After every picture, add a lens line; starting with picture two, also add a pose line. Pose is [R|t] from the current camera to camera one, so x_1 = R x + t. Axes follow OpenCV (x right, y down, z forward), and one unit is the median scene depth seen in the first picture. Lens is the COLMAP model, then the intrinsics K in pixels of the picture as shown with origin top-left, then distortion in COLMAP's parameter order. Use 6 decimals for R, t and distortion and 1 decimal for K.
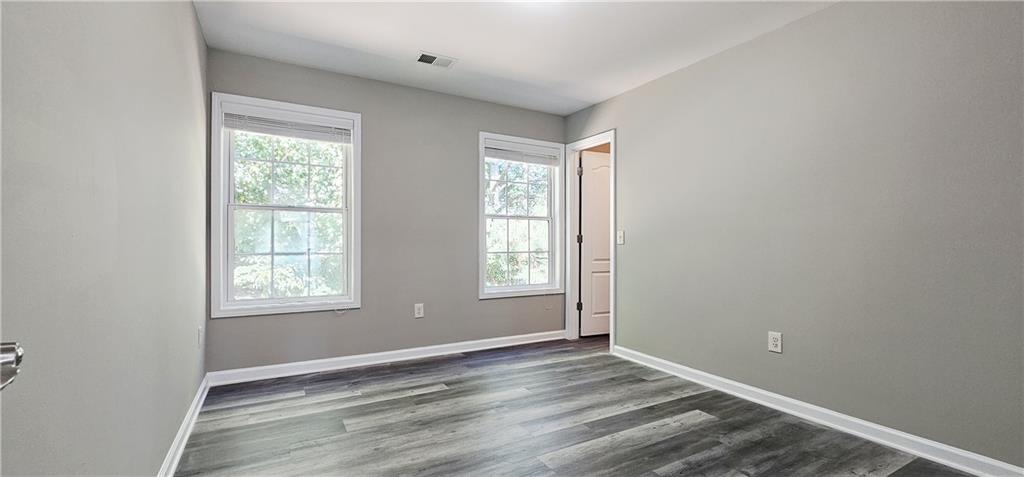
lens RADIAL K [[383.7, 0, 515.2], [0, 383.7, 237.8], [0, 0, 1]] dist [0.003056, 0.000112]
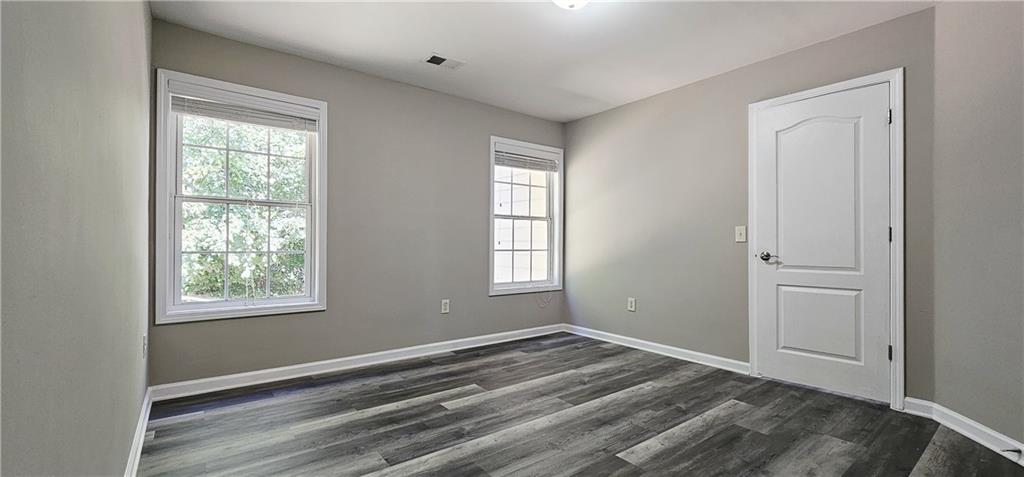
lens RADIAL K [[417.7, 0, 511.1], [0, 417.7, 236.7], [0, 0, 1]] dist [0.003593, 0.000669]
pose [[0.985832, 0.009065, 0.167488, -0.149472], [-0.009421, 0.999955, 0.001332, -0.001842], [-0.167469, -0.002891, 0.985873, -0.086320]]
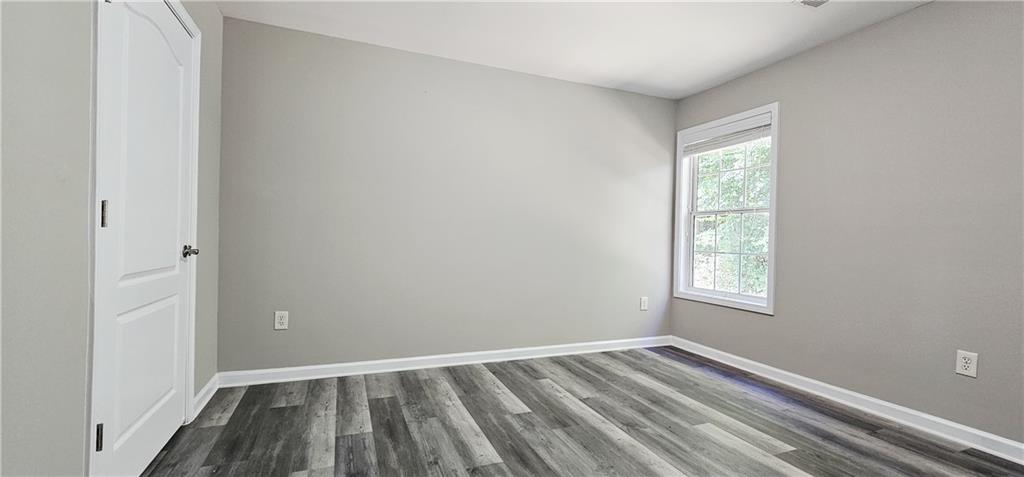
lens RADIAL K [[417.7, 0, 506.4], [0, 417.7, 238.1], [0, 0, 1]] dist [0.003593, 0.000669]
pose [[-0.113851, -0.004345, -0.993488, 0.747524], [-0.004774, 0.999981, -0.003826, 0.007394], [0.993486, 0.004308, -0.113870, 0.557156]]
